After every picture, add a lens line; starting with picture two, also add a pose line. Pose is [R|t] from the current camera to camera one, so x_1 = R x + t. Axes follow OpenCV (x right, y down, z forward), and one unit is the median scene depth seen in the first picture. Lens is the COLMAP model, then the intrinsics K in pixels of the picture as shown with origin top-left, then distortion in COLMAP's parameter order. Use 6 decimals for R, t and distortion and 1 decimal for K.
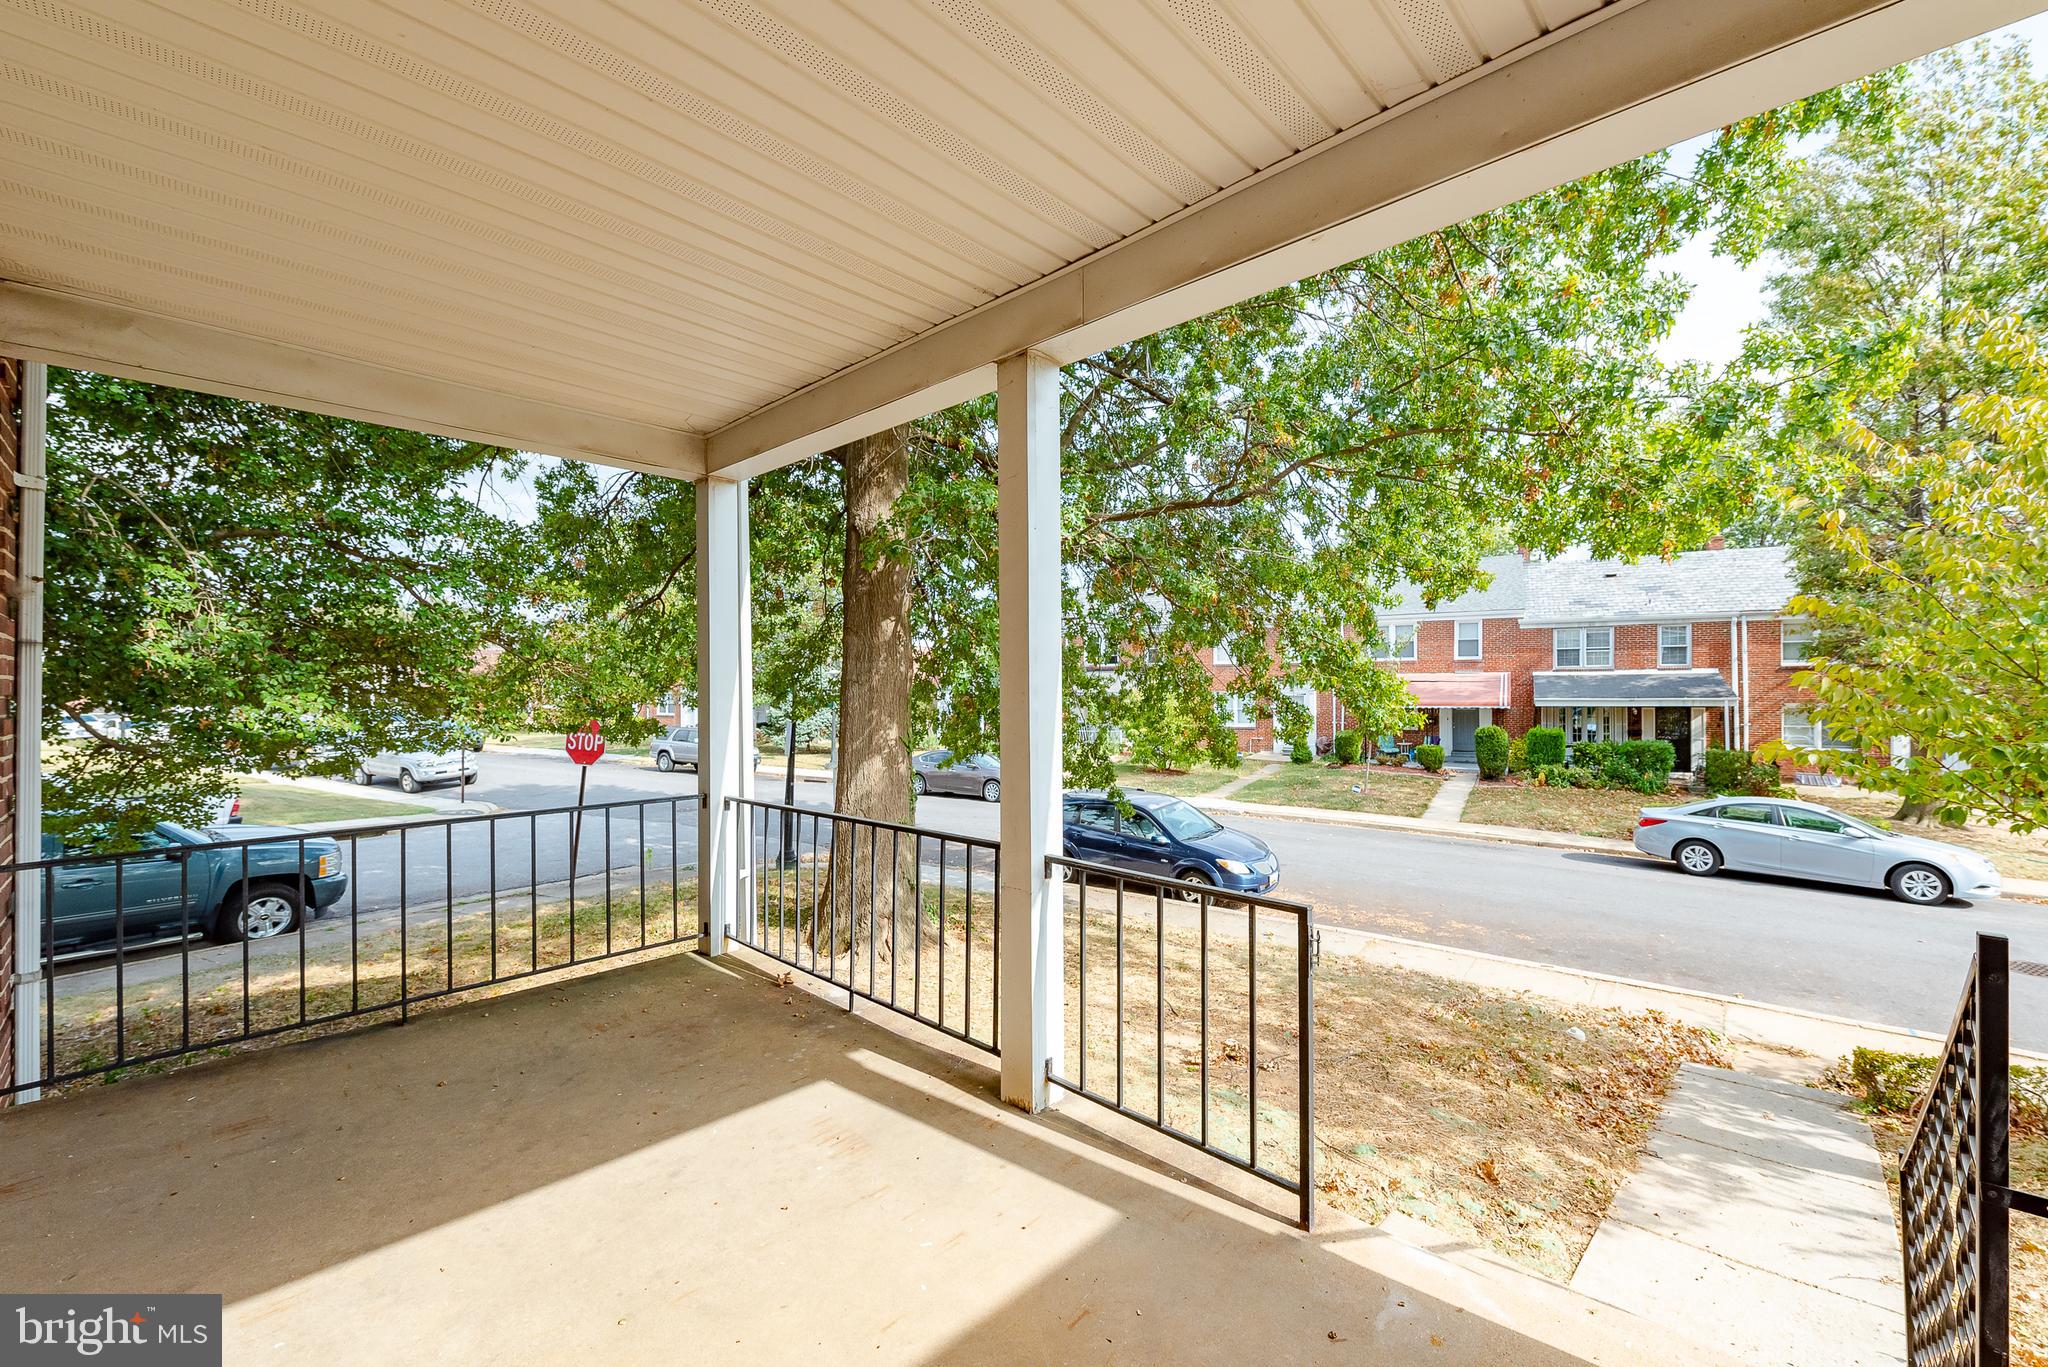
lens RADIAL K [[793.2, 0, 1024.0], [0, 793.2, 683.5], [0, 0, 1]] dist [-0.001007, -0.000131]
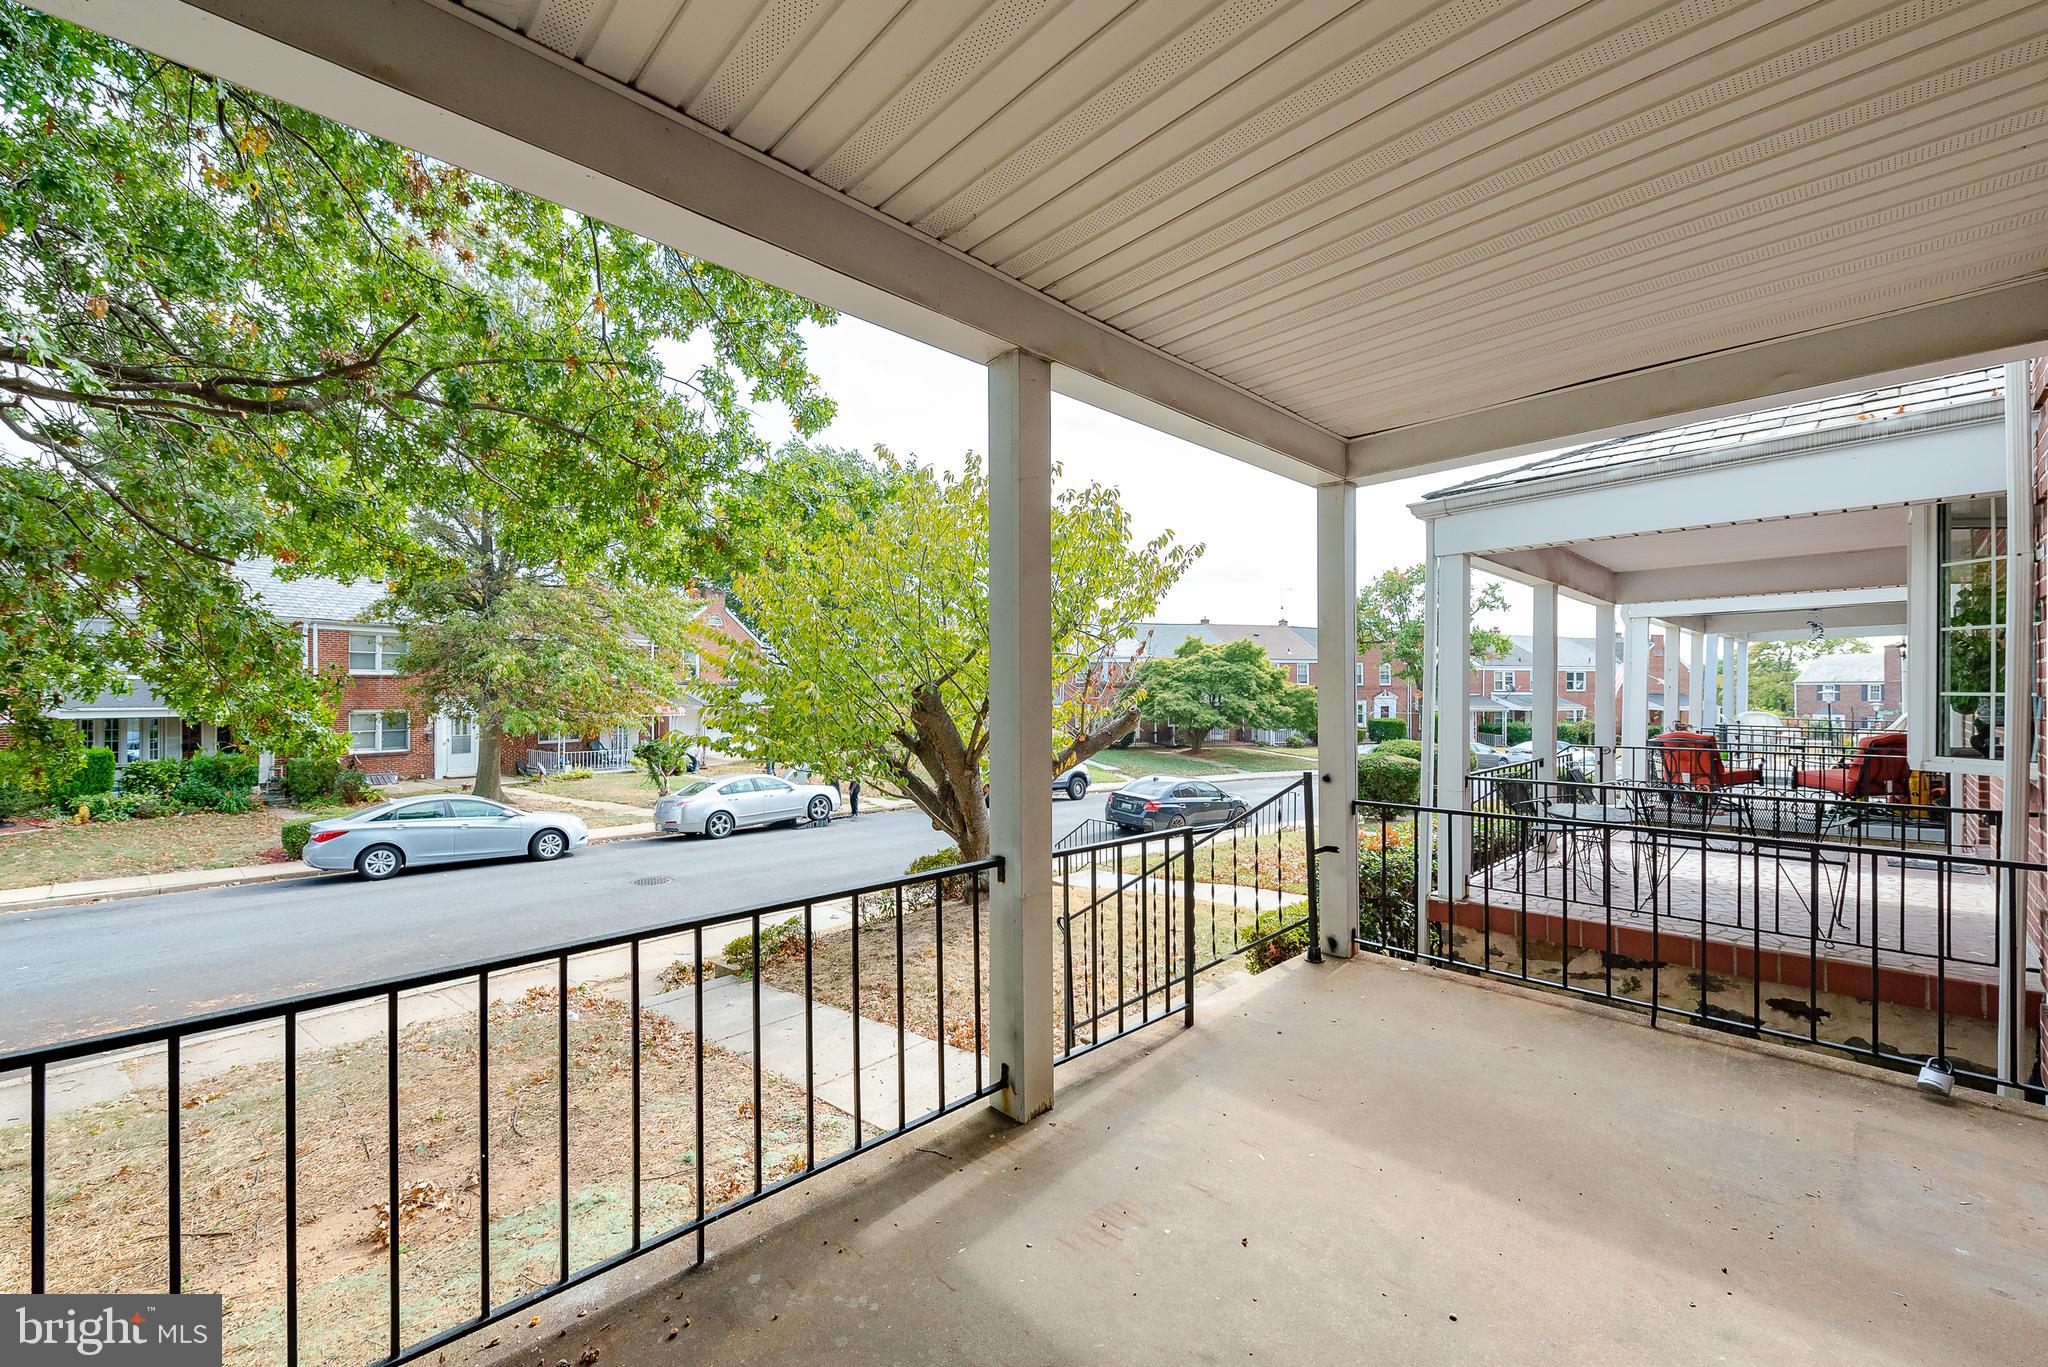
lens RADIAL K [[832.2, 0, 985.2], [0, 832.2, 698.2], [0, 0, 1]] dist [-0.000790, -0.000315]
pose [[0.063702, -0.001831, 0.997967, -0.164186], [-0.006886, 0.999974, 0.002274, 0.001353], [-0.997945, -0.007017, 0.063688, 0.156194]]
